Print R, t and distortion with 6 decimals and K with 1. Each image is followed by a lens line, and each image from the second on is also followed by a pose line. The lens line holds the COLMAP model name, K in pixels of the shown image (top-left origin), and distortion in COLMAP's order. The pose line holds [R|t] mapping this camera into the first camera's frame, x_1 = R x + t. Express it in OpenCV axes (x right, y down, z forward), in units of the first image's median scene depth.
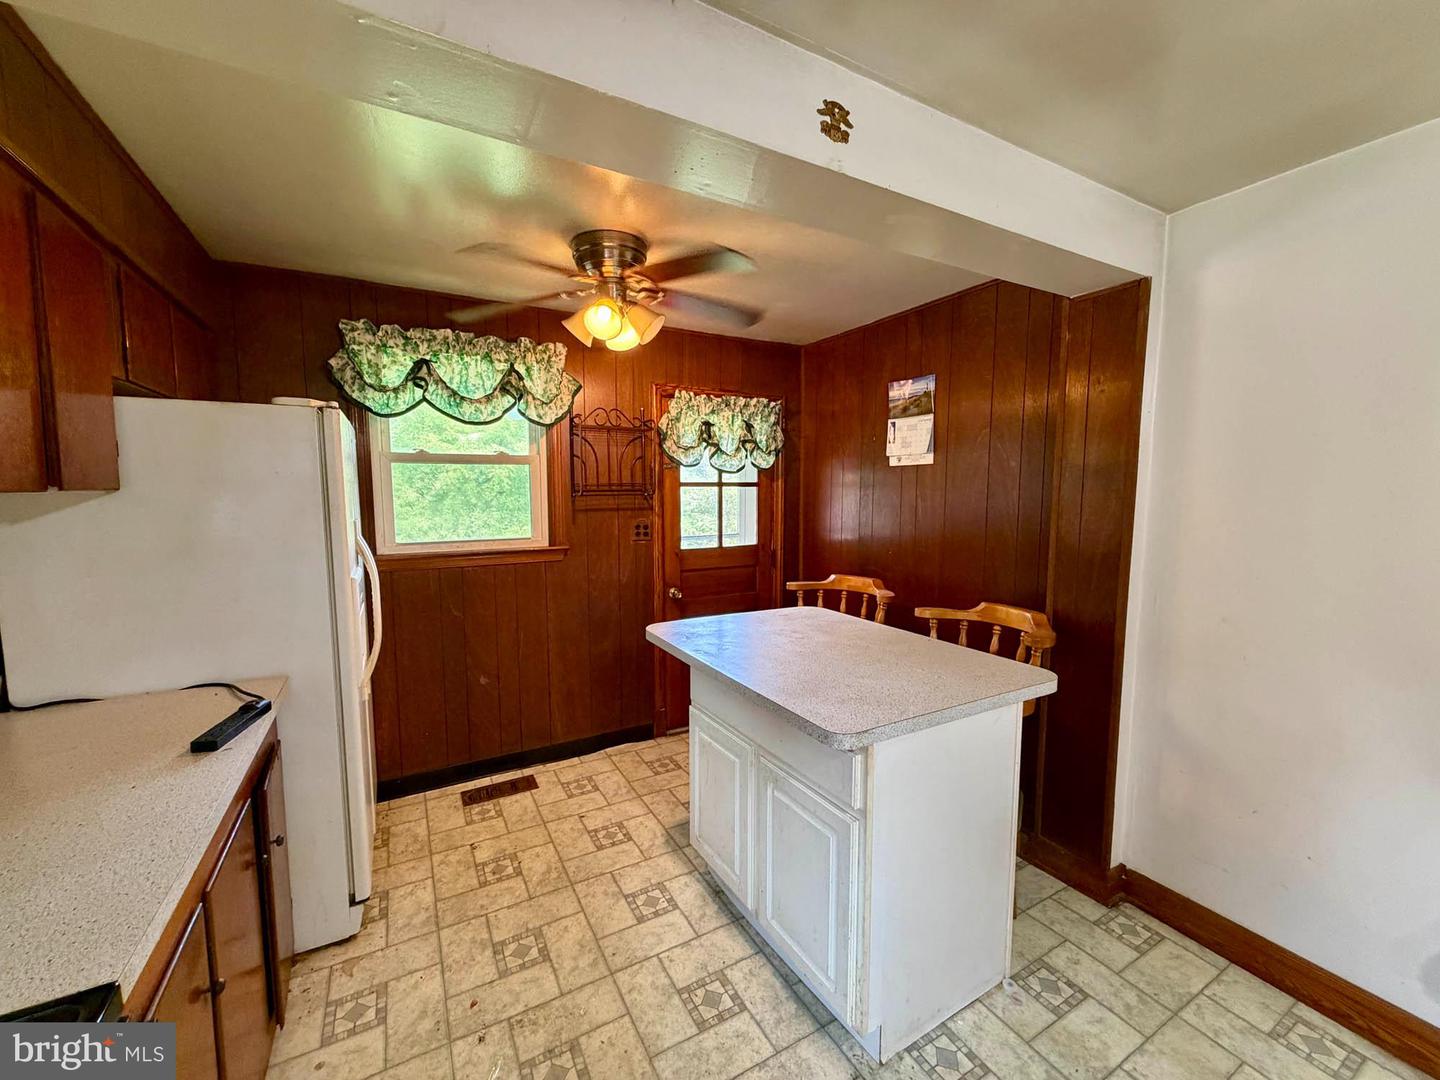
lens RADIAL K [[576.8, 0, 715.4], [0, 576.8, 542.6], [0, 0, 1]] dist [-0.001193, 0.000067]
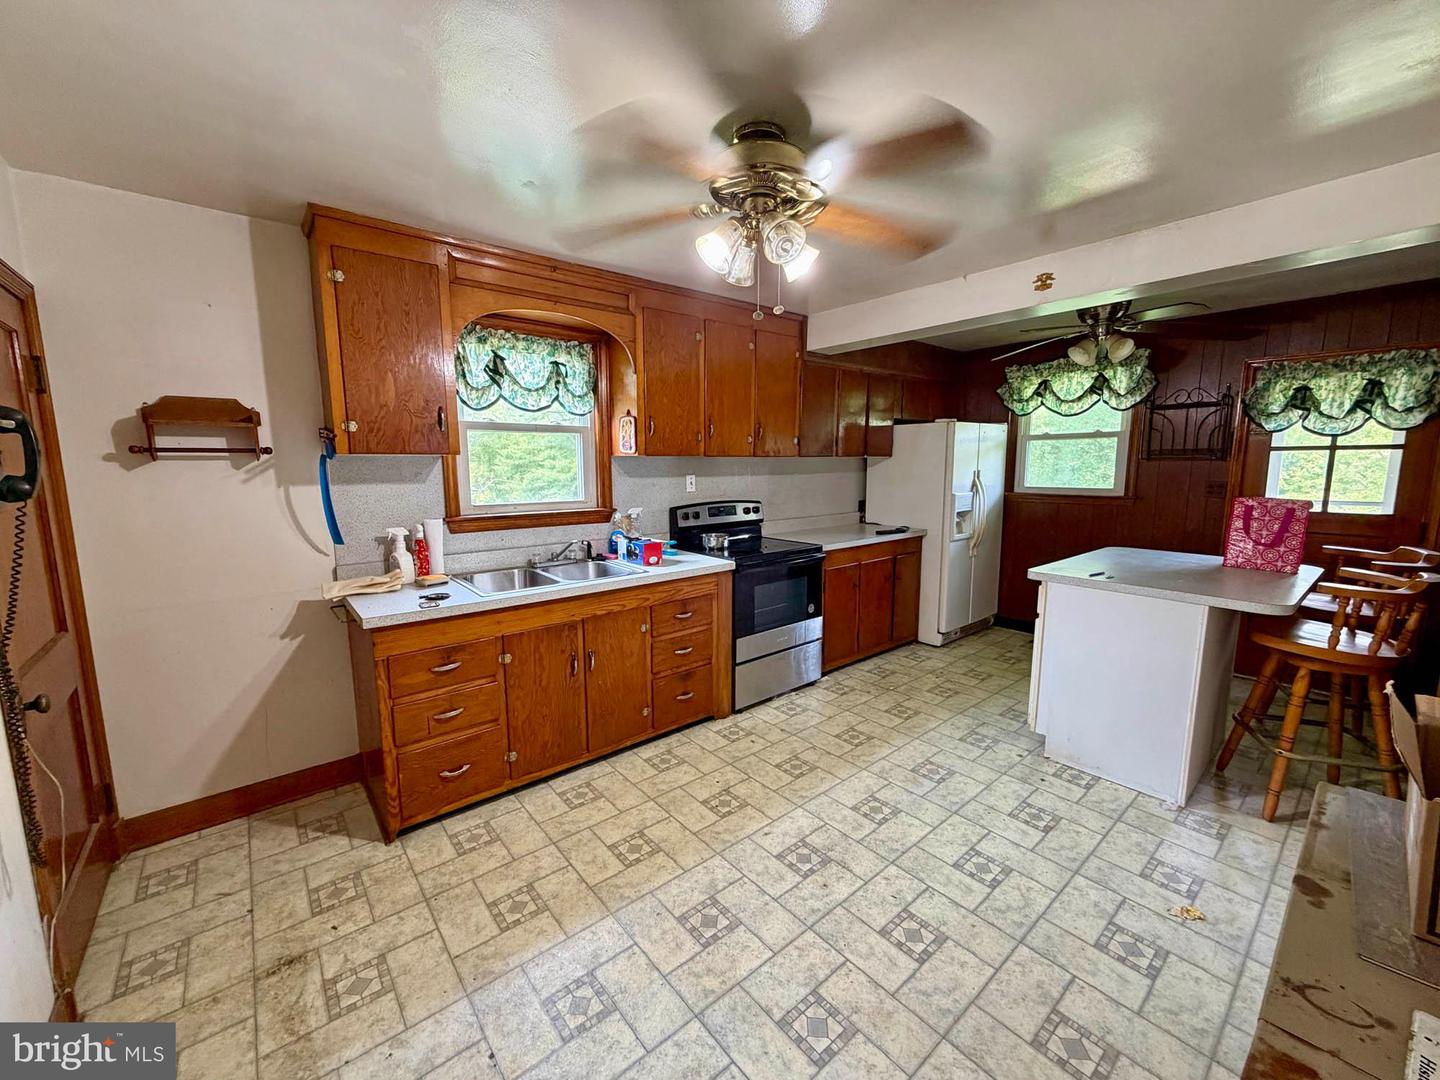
lens RADIAL K [[576.8, 0, 719.9], [0, 576.8, 540.5], [0, 0, 1]] dist [-0.001193, 0.000067]
pose [[0.187706, 0.131587, -0.973371, 0.990857], [-0.085827, 0.989393, 0.117201, 0.036550], [0.978468, 0.061542, 0.197009, -0.250020]]
